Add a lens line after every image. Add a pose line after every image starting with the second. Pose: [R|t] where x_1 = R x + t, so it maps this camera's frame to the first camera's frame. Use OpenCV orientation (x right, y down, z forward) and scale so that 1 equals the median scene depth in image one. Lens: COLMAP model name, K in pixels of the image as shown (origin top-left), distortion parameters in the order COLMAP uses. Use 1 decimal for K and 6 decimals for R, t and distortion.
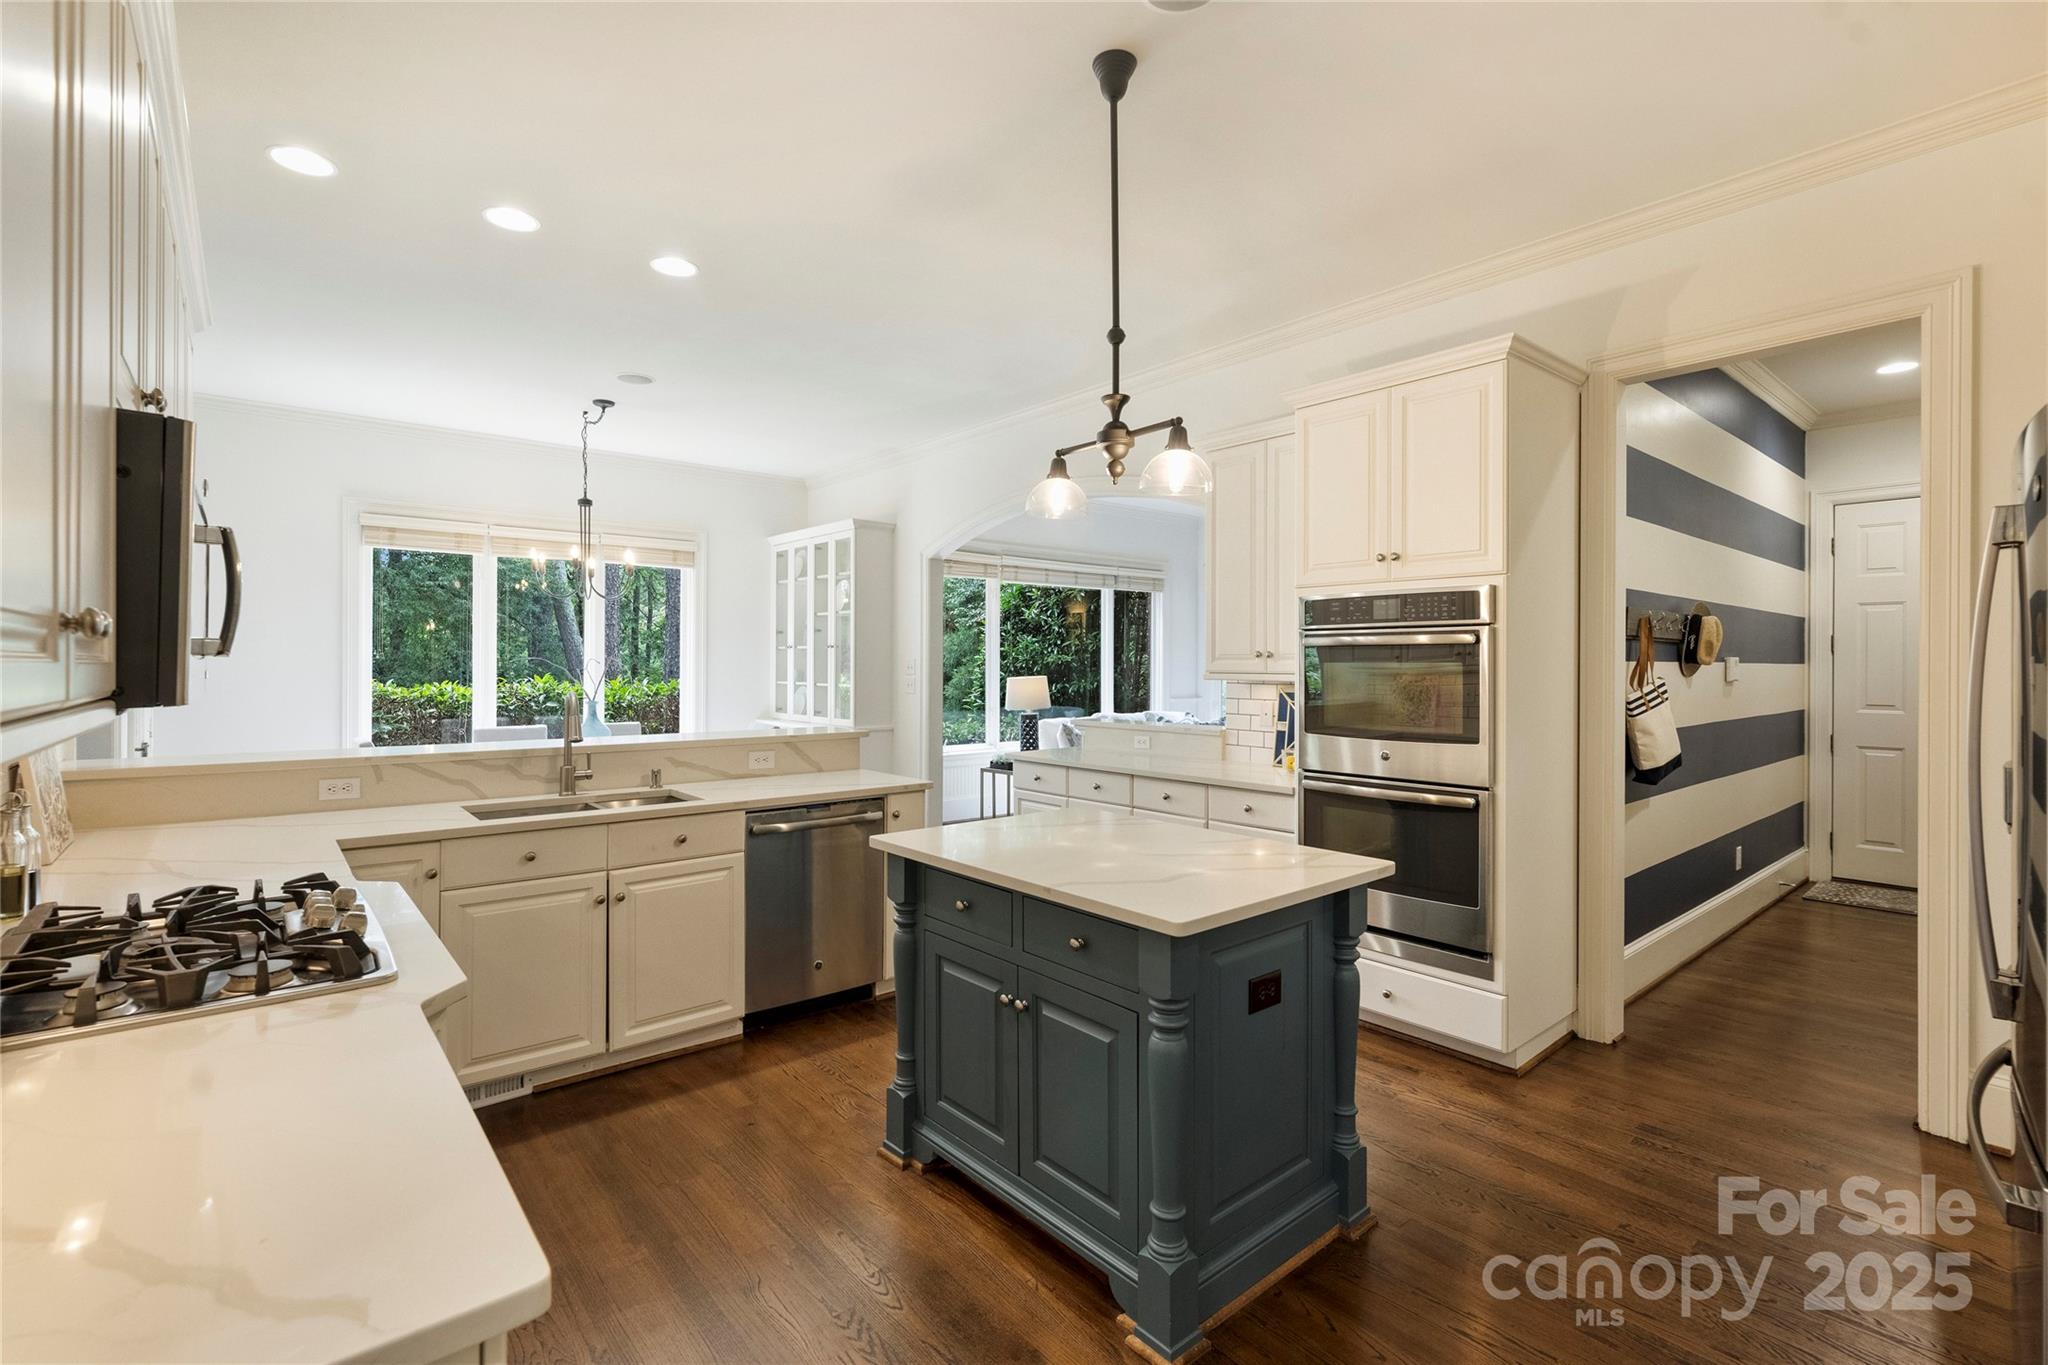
lens RADIAL K [[927.1, 0, 1015.4], [0, 927.1, 651.8], [0, 0, 1]] dist [0.000253, -0.000009]
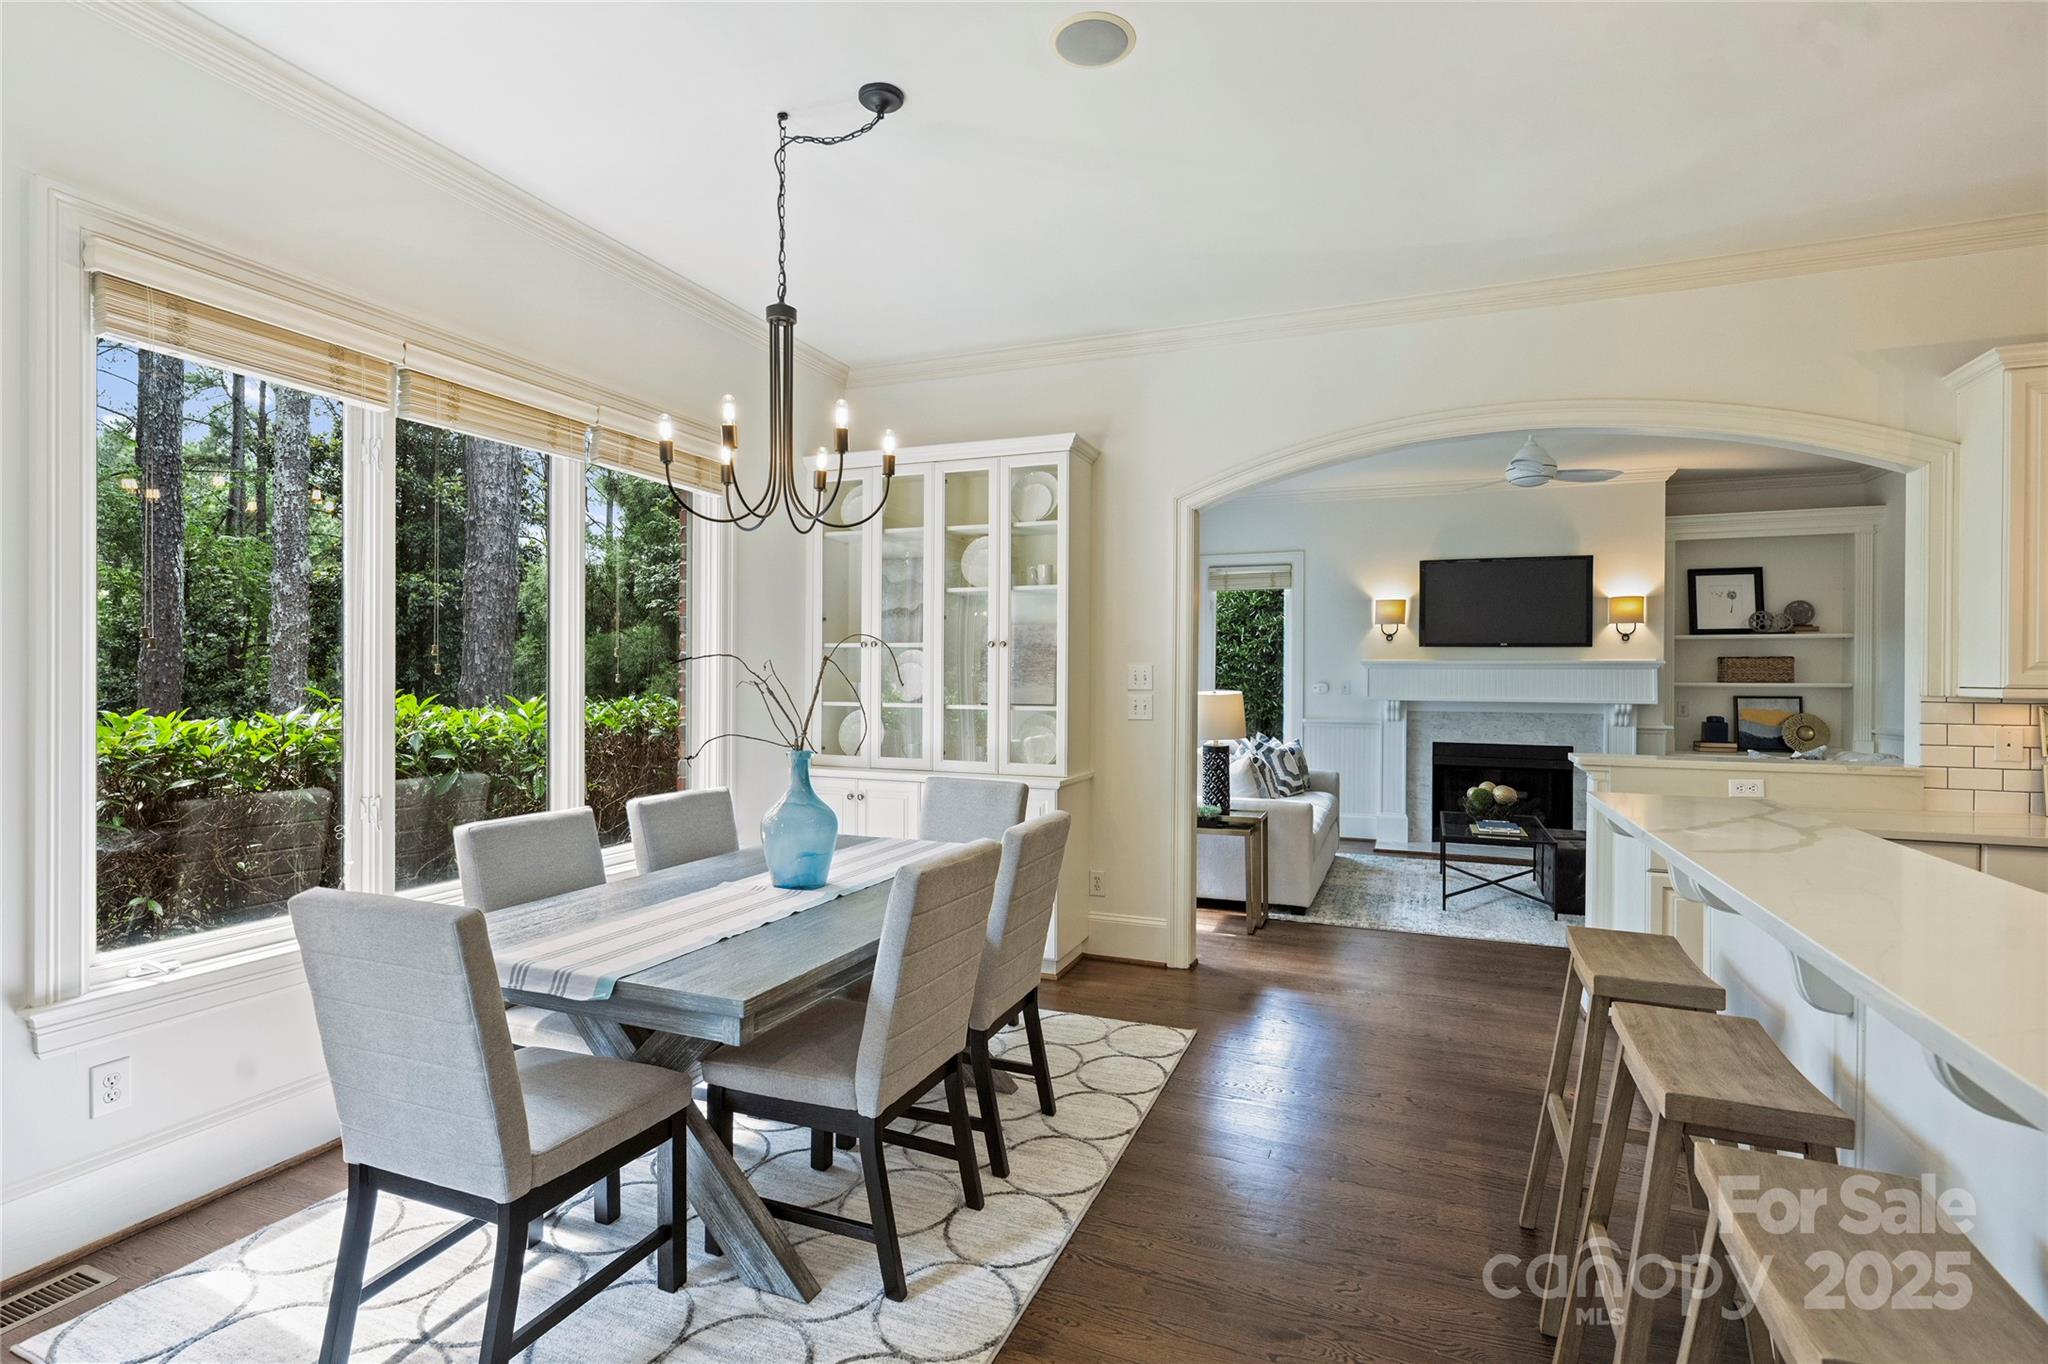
lens RADIAL K [[983.4, 0, 1020.2], [0, 983.4, 680.1], [0, 0, 1]] dist [0.002948, 0.000839]
pose [[0.883932, 0.003089, 0.467605, -0.555554], [-0.010204, 0.999867, 0.012684, 0.010603], [-0.467504, -0.015983, 0.883846, 0.488713]]
